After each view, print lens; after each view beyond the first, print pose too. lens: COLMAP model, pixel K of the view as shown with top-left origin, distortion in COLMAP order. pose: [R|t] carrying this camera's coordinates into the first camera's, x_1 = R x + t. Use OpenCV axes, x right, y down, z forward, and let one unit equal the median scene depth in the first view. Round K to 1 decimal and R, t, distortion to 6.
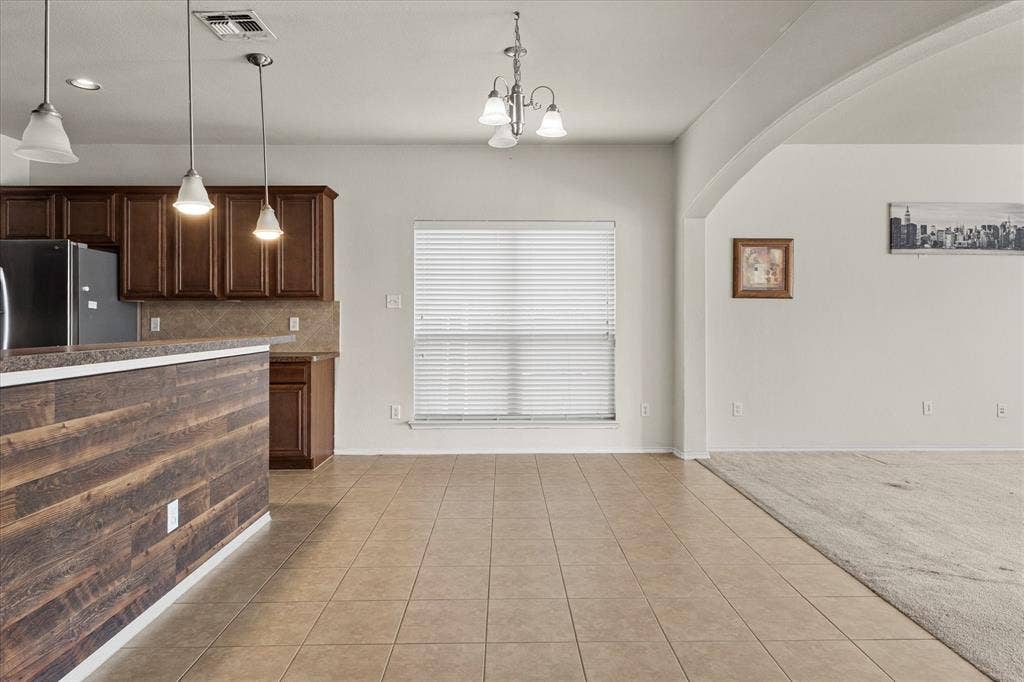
lens RADIAL K [[566.7, 0, 512.8], [0, 566.7, 322.4], [0, 0, 1]] dist [-0.004790, -0.001362]
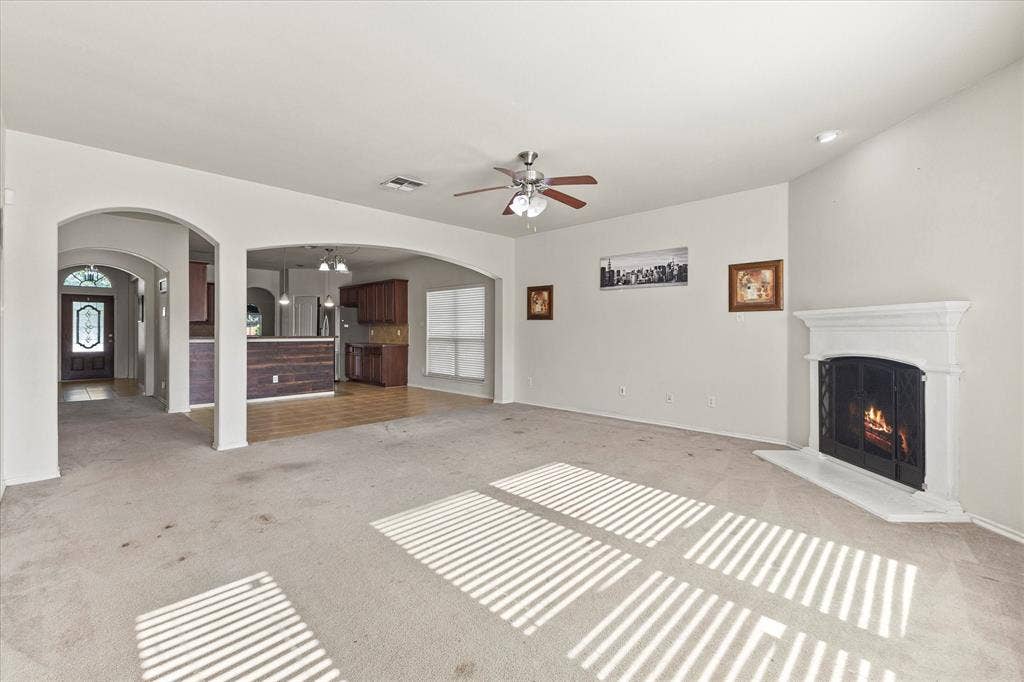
lens RADIAL K [[438.3, 0, 512.6], [0, 438.3, 328.7], [0, 0, 1]] dist [0.001970, -0.000081]
pose [[0.716861, -0.000443, -0.697216, 1.348756], [0.002026, 0.999997, 0.001448, -0.016309], [0.697213, -0.002450, 0.716860, -0.051420]]
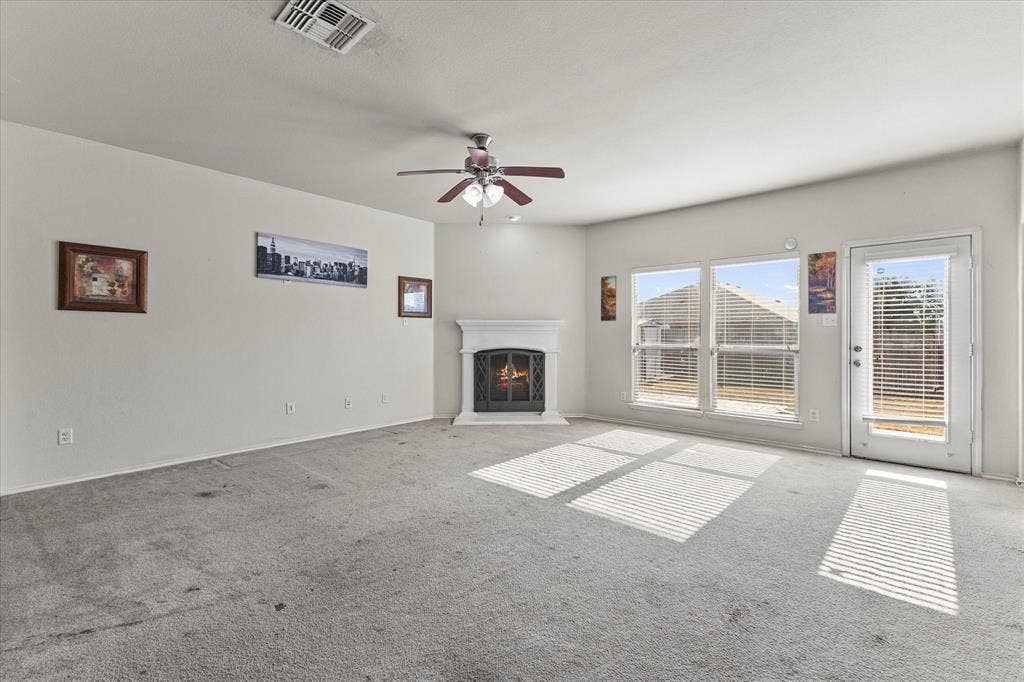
lens RADIAL K [[434.3, 0, 510.1], [0, 434.3, 336.8], [0, 0, 1]] dist [-0.002577, -0.000167]
pose [[0.661594, -0.001833, 0.749860, 0.349469], [-0.006229, 0.999949, 0.007941, -0.011033], [-0.749836, -0.009925, 0.661549, 0.036419]]
